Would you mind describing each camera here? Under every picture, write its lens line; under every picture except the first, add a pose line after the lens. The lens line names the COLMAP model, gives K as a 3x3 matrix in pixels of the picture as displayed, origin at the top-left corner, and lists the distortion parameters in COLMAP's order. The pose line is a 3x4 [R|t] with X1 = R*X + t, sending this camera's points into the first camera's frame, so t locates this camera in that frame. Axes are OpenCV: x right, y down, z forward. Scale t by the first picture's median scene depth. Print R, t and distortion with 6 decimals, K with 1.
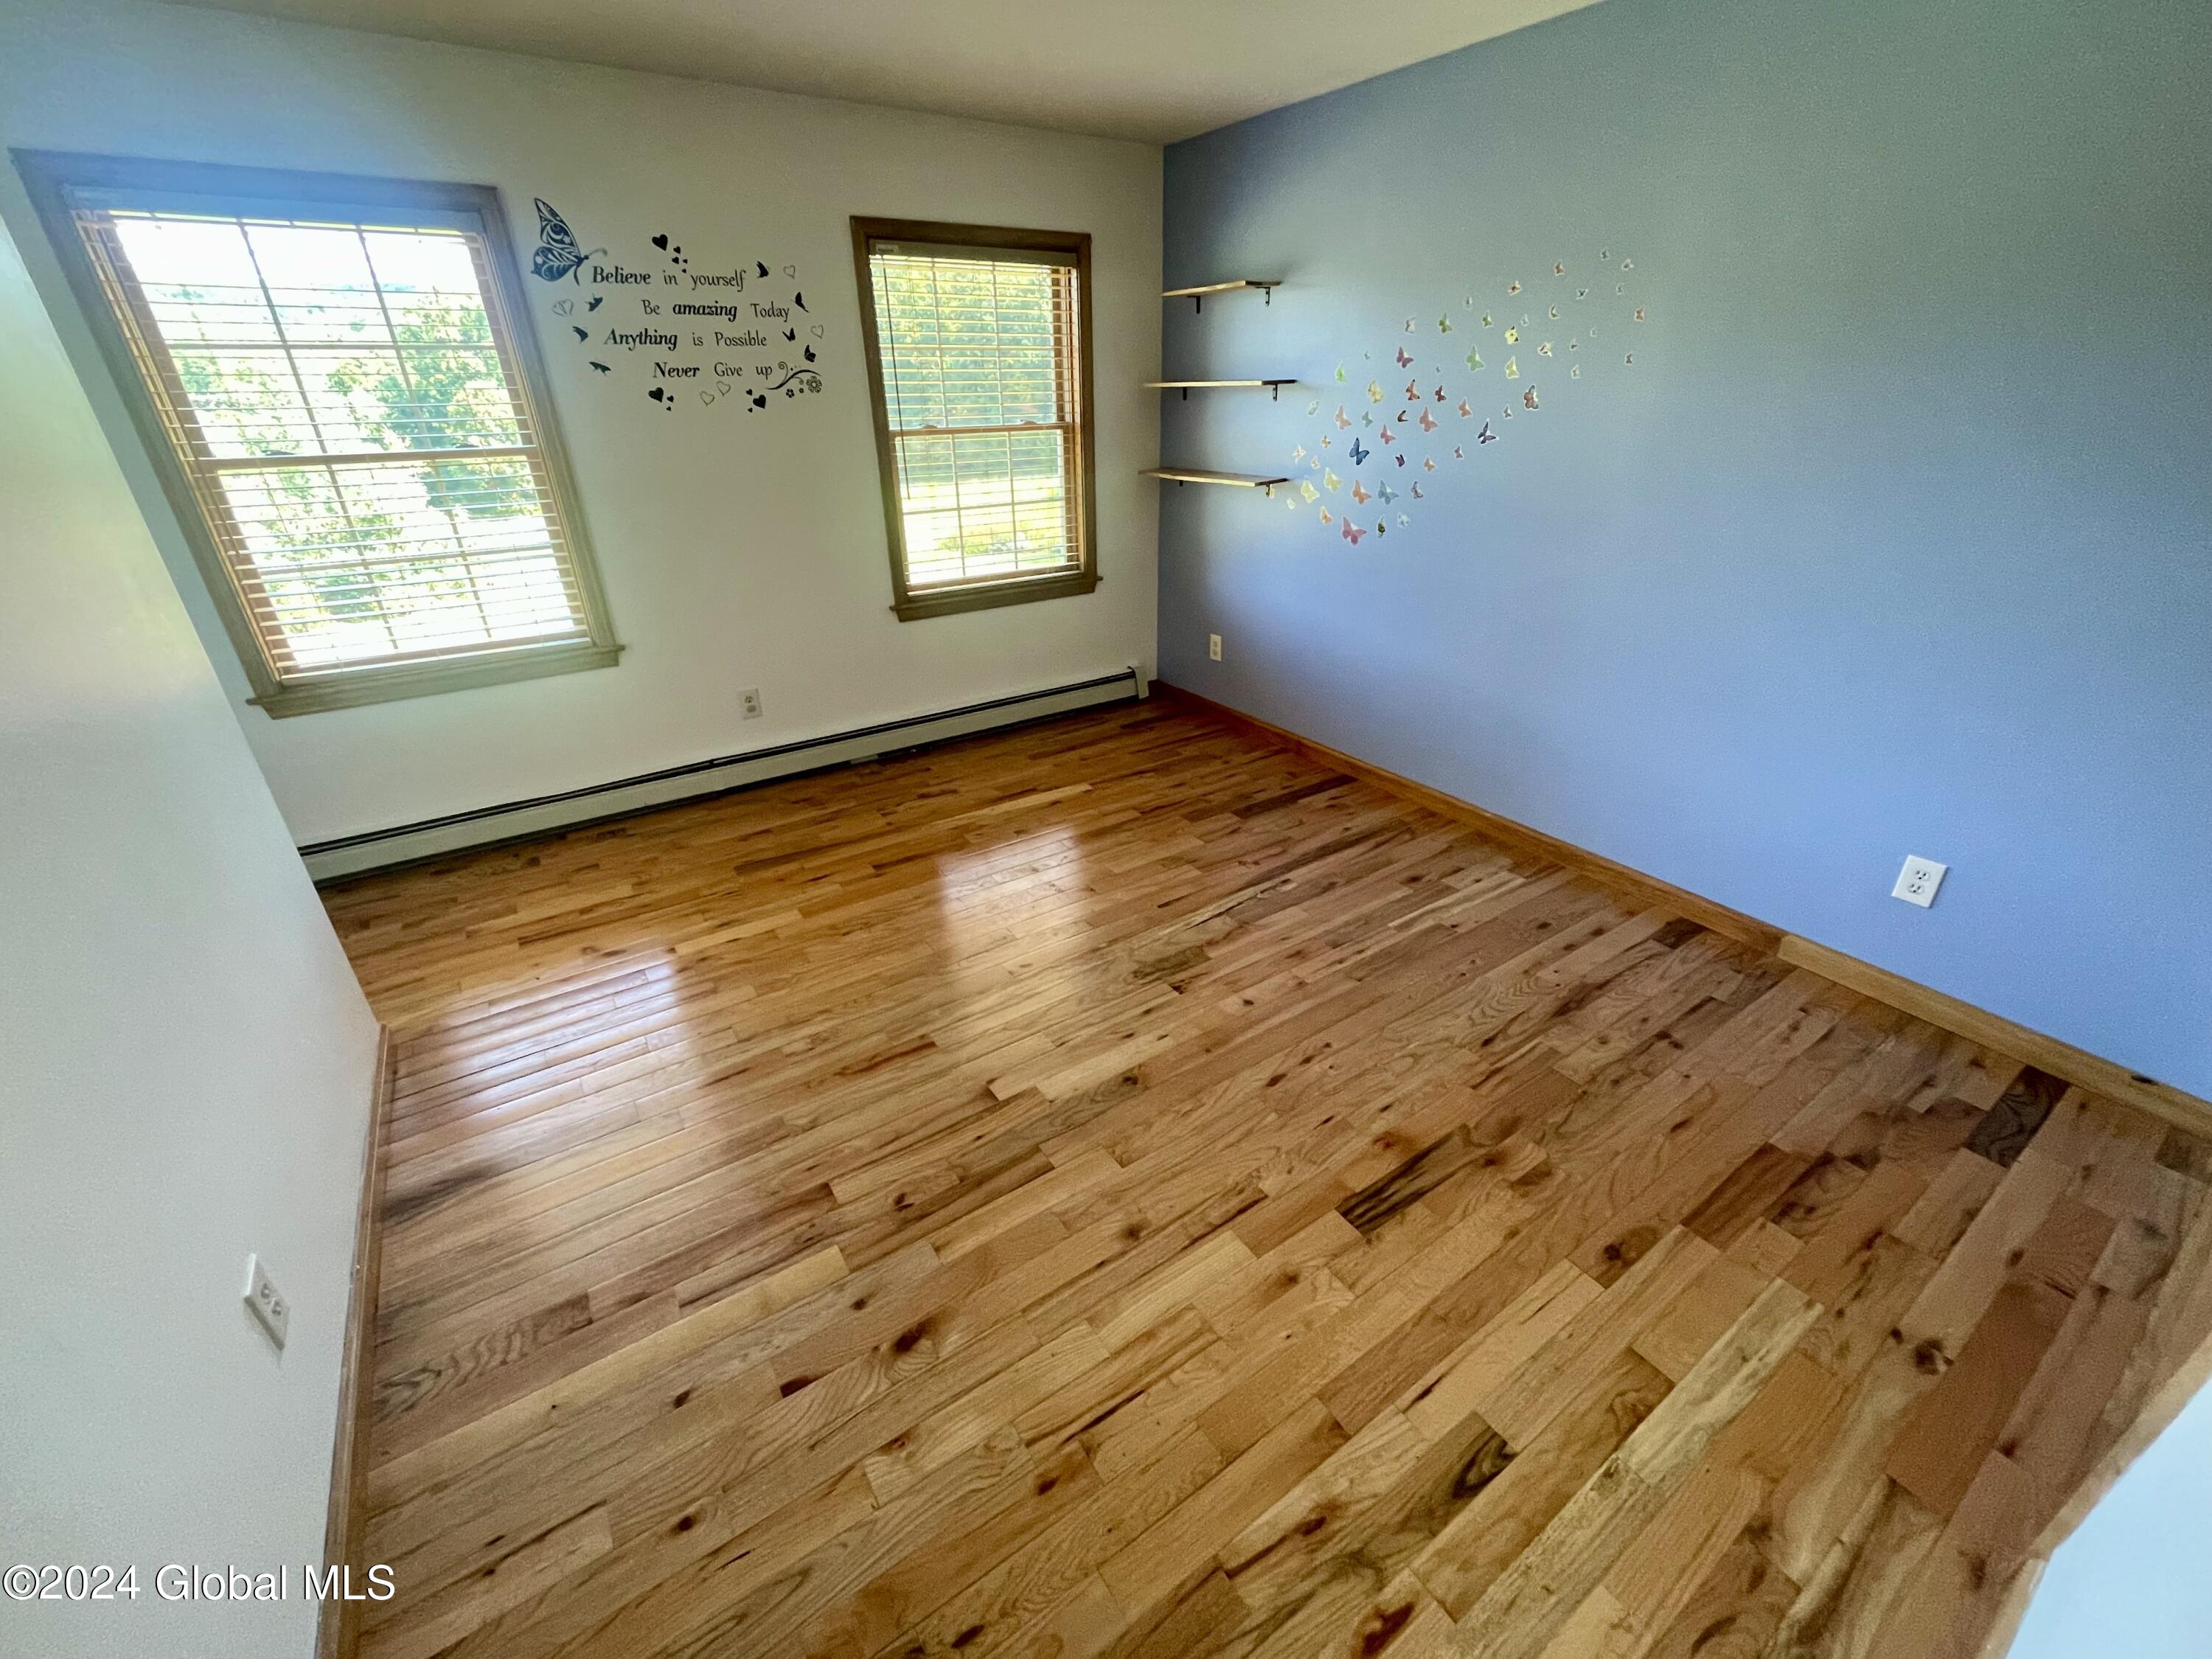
lens RADIAL K [[892.6, 0, 1100.4], [0, 892.6, 815.0], [0, 0, 1]] dist [-0.003429, -0.000147]
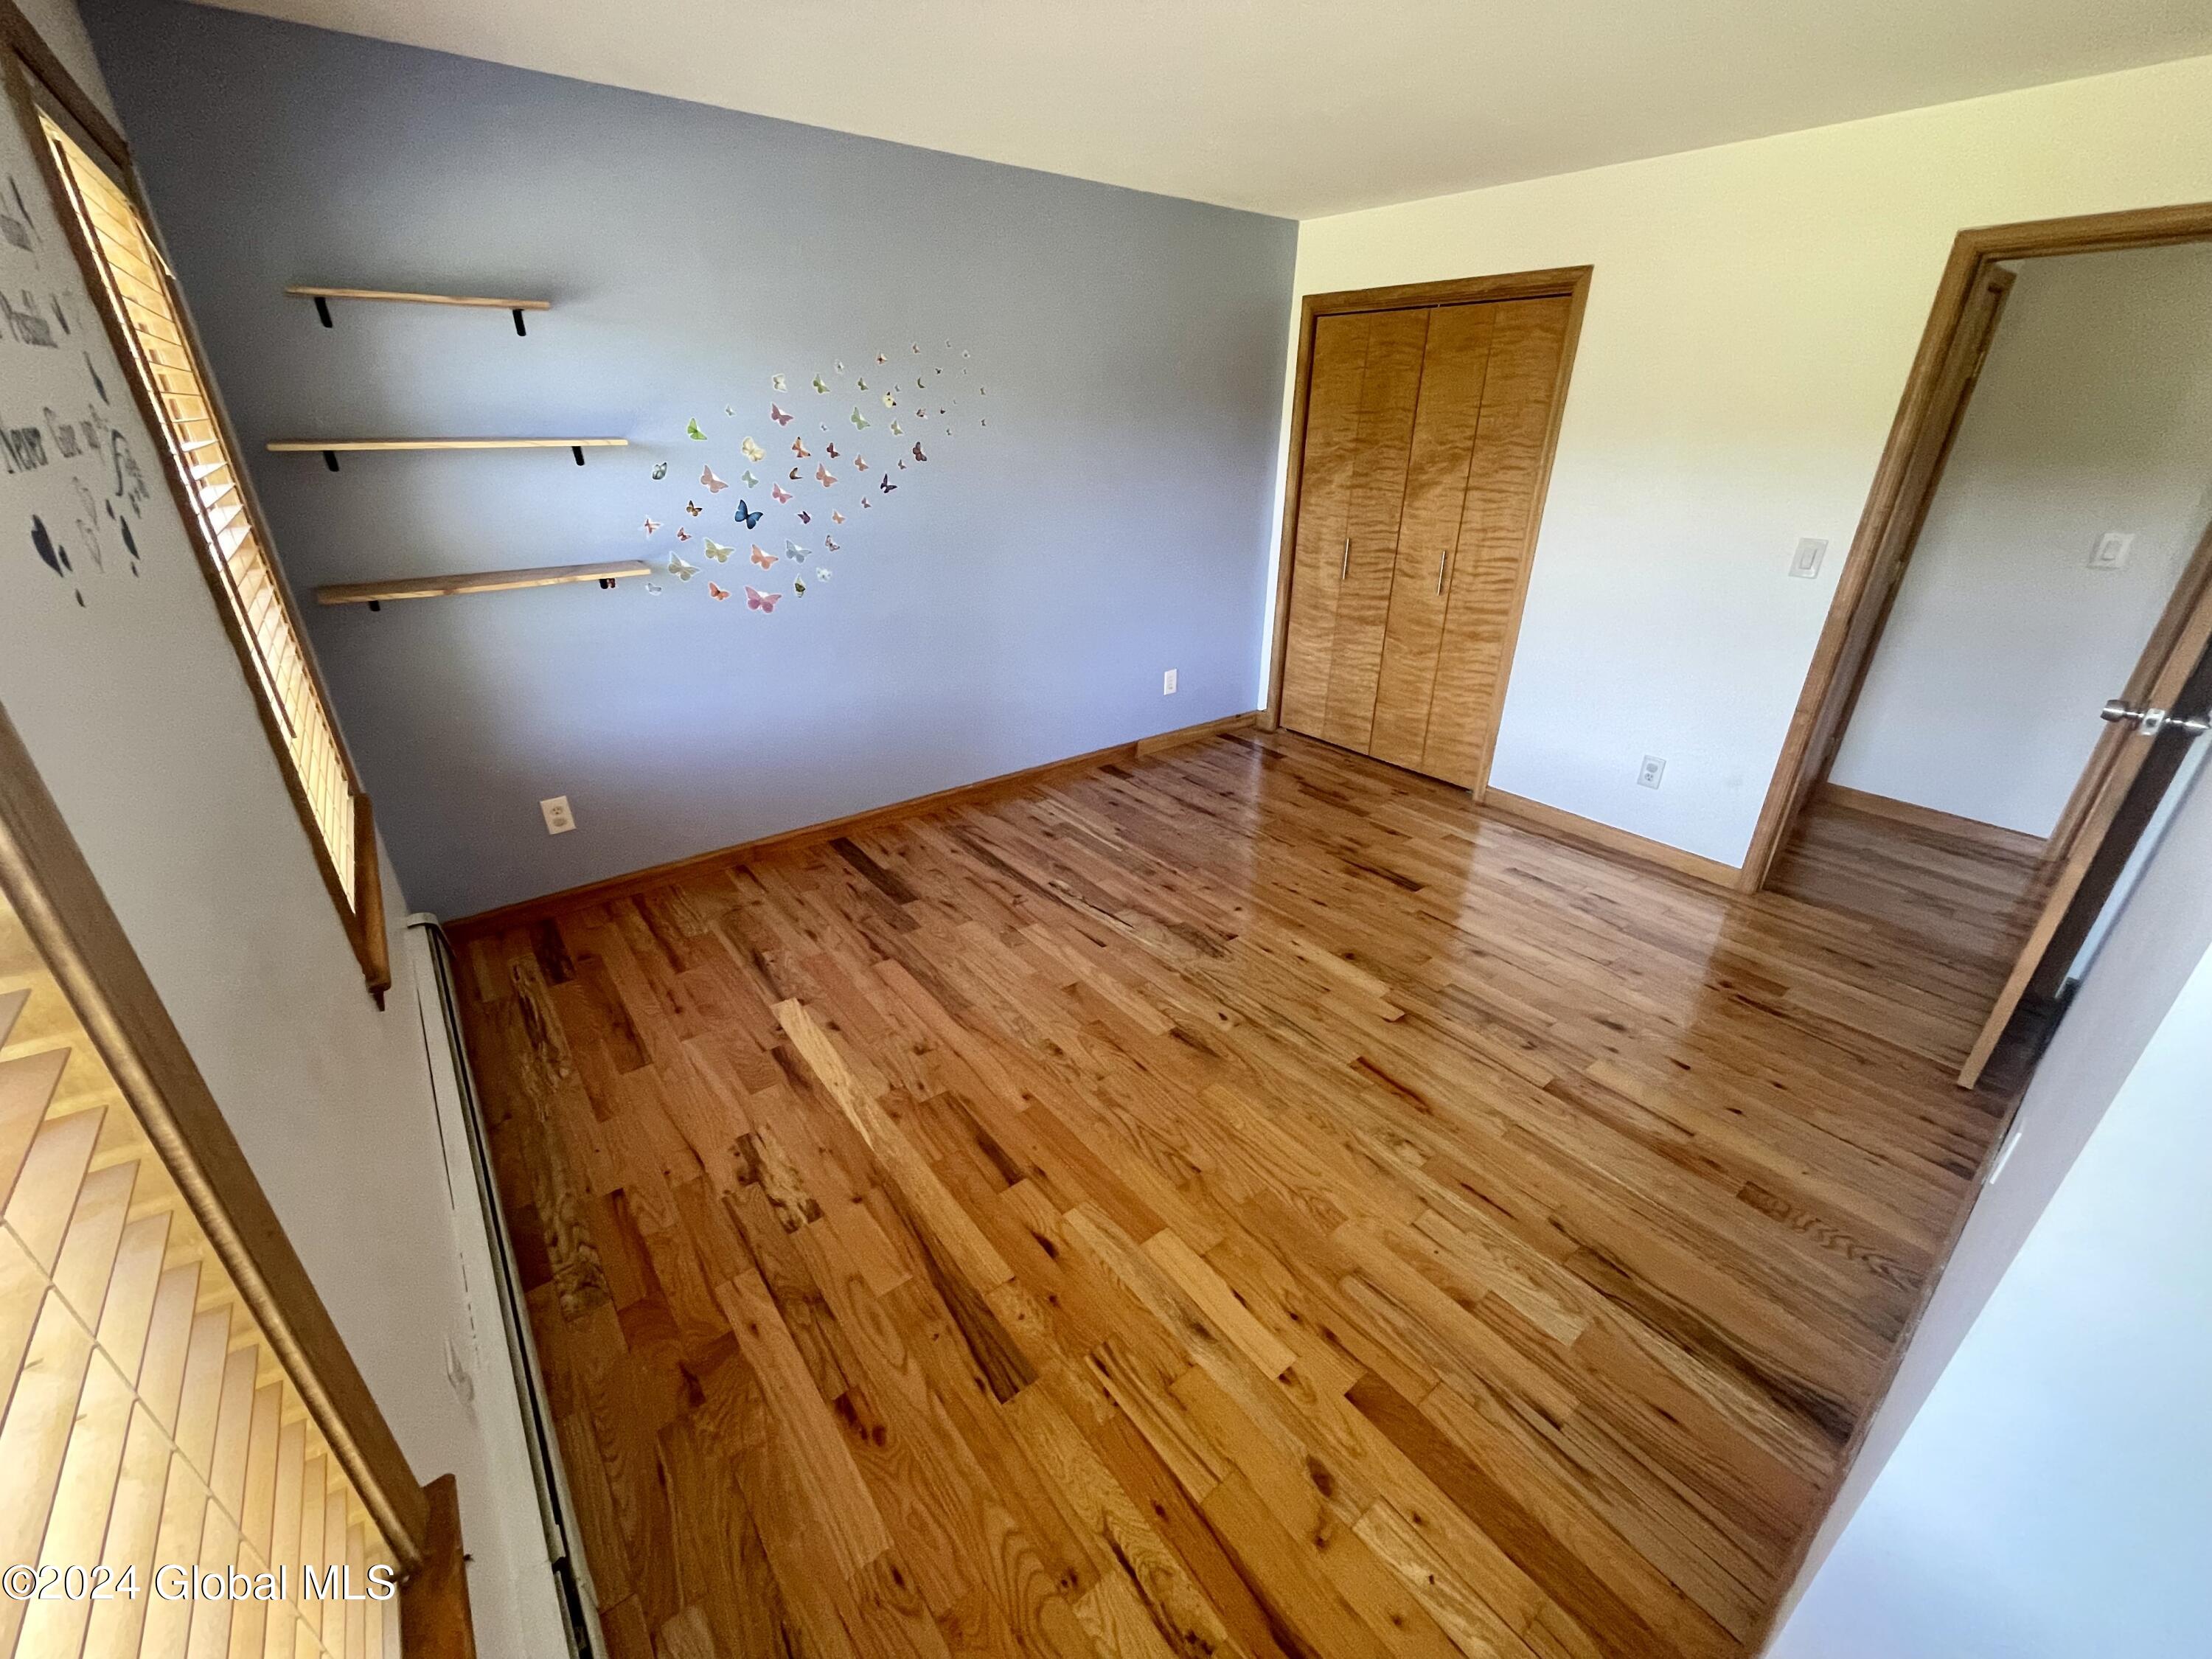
lens RADIAL K [[892.6, 0, 1108.9], [0, 892.6, 818.4], [0, 0, 1]] dist [-0.003429, -0.000147]
pose [[-0.077768, -0.405203, 0.910913, -0.749080], [0.426307, 0.812421, 0.397786, -0.390675], [-0.901229, 0.419264, 0.109560, 0.756440]]
